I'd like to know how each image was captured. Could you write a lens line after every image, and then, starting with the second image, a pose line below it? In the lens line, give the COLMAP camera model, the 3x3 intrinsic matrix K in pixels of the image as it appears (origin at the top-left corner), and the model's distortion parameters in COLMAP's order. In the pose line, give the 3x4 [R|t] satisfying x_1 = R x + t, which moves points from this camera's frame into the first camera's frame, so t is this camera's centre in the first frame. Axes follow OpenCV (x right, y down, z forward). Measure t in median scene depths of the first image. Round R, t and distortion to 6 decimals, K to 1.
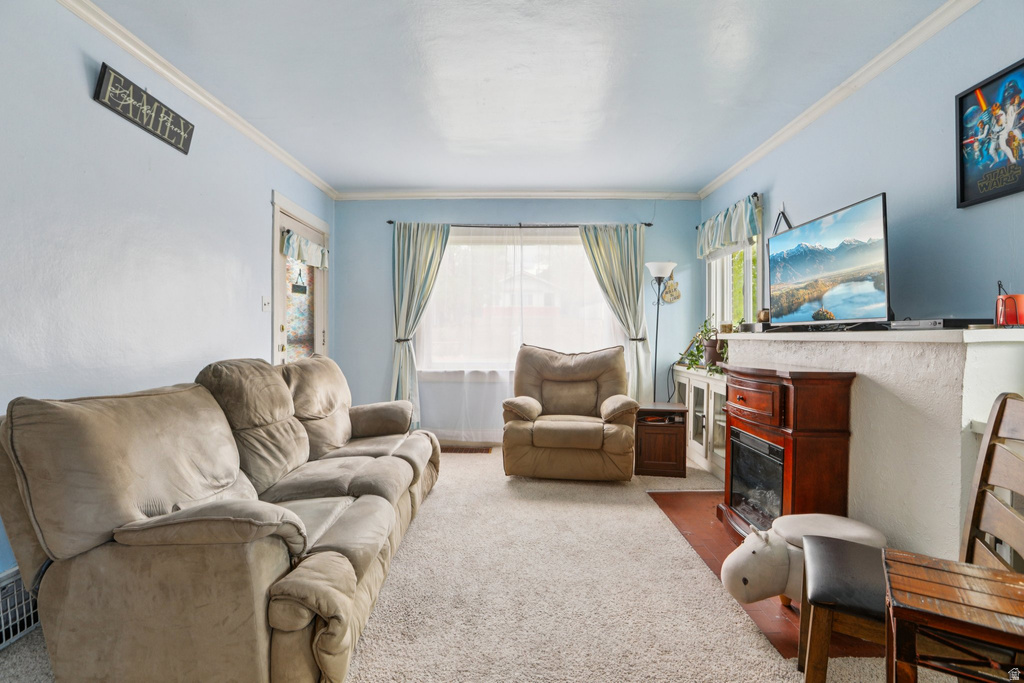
lens RADIAL K [[494.3, 0, 514.4], [0, 494.3, 339.0], [0, 0, 1]] dist [-0.030925, 0.011353]
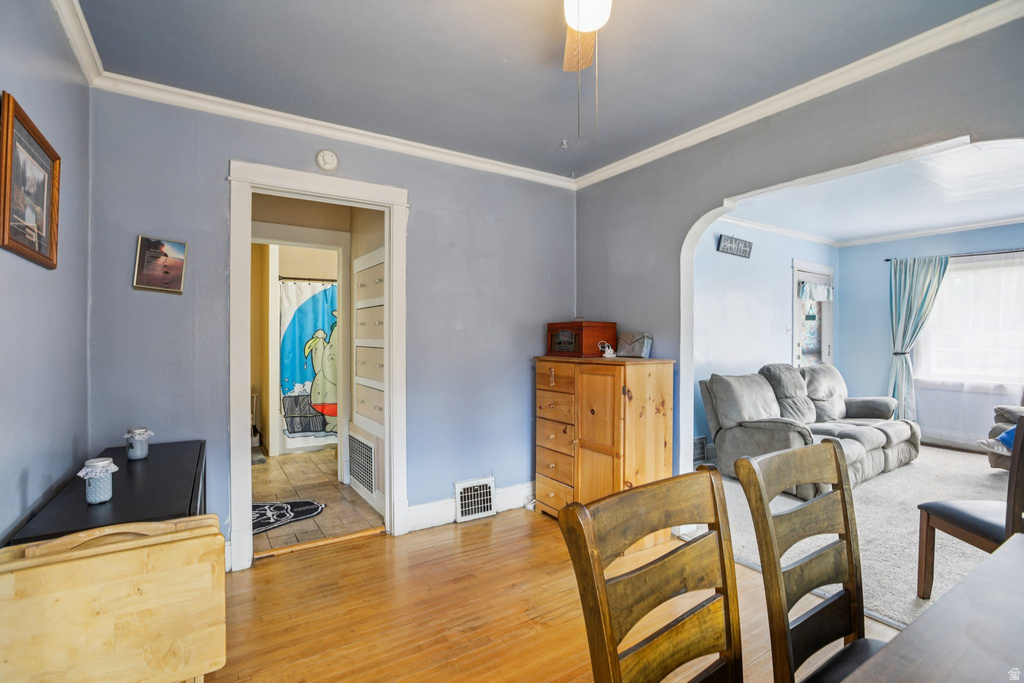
lens RADIAL K [[486.4, 0, 503.5], [0, 486.4, 338.9], [0, 0, 1]] dist [-0.033532, 0.009646]
pose [[0.558338, 0.003434, -0.829607, 0.295577], [-0.009615, 0.999951, -0.002331, -0.029783], [0.829558, 0.009278, 0.558343, -0.688553]]
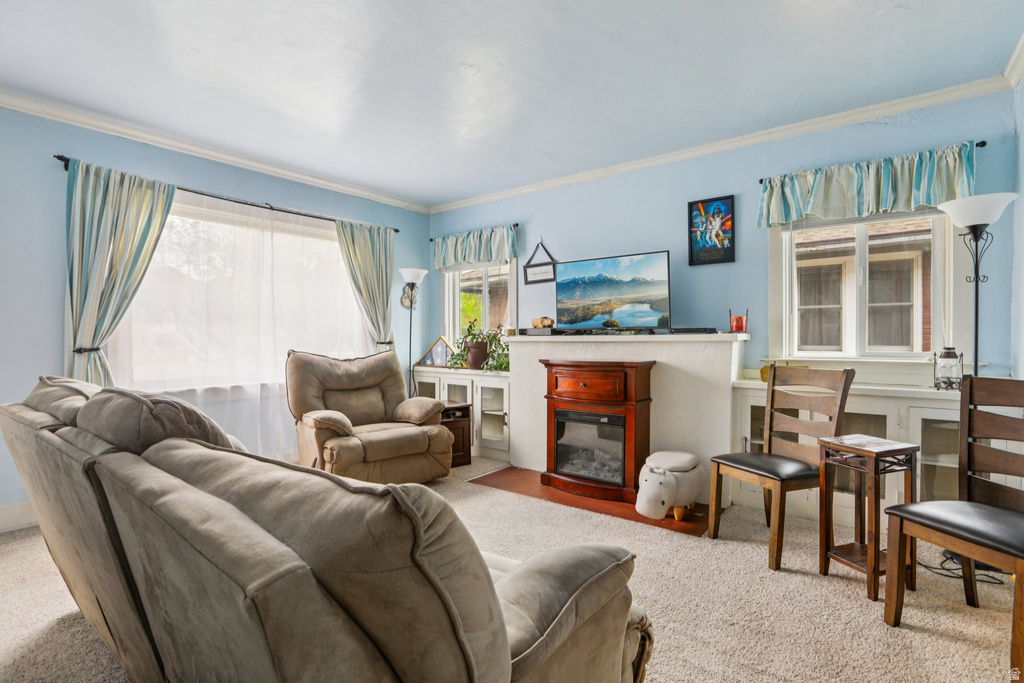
lens RADIAL K [[494.3, 0, 526.0], [0, 494.3, 339.7], [0, 0, 1]] dist [-0.030925, 0.011353]
pose [[0.603169, -0.011592, 0.797529, -0.532599], [0.013345, 0.999901, 0.004441, -0.008333], [-0.797502, 0.007965, 0.603264, 0.232038]]
